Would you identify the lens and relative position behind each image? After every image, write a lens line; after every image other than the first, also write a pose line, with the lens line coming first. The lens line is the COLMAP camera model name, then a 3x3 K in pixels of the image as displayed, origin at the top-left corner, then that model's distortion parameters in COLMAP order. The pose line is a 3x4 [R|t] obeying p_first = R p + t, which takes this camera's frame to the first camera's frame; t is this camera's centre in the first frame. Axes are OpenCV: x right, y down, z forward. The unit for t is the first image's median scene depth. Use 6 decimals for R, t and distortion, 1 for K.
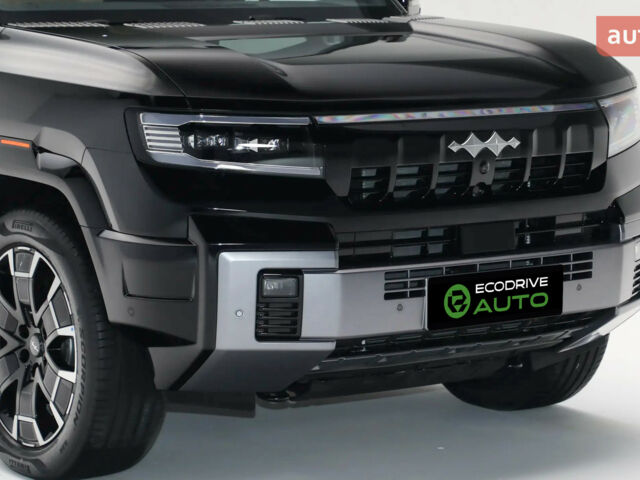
lens RADIAL K [[2392.7, 0, 348.8], [0, 2392.7, 211.5], [0, 0, 1]] dist [0.597345, 0.000000]
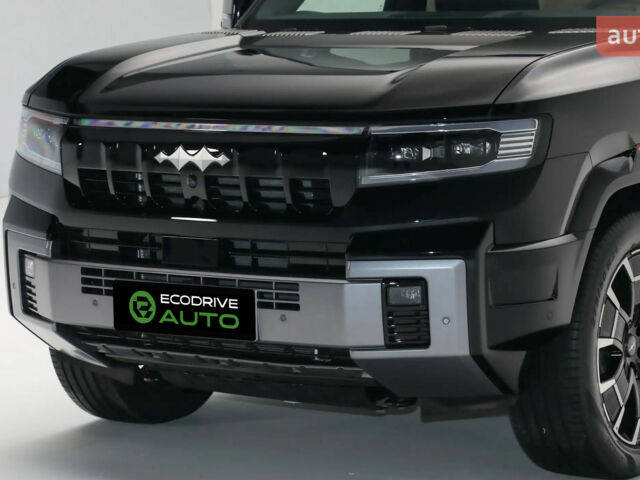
lens RADIAL K [[2368.8, 0, 299.5], [0, 2368.8, 228.9], [0, 0, 1]] dist [0.904086, 0.000000]
pose [[0.355723, 0.099524, -0.929277, 0.997561], [-0.086851, 0.993531, 0.073160, -0.075038], [0.930547, 0.054685, 0.362066, 0.681311]]
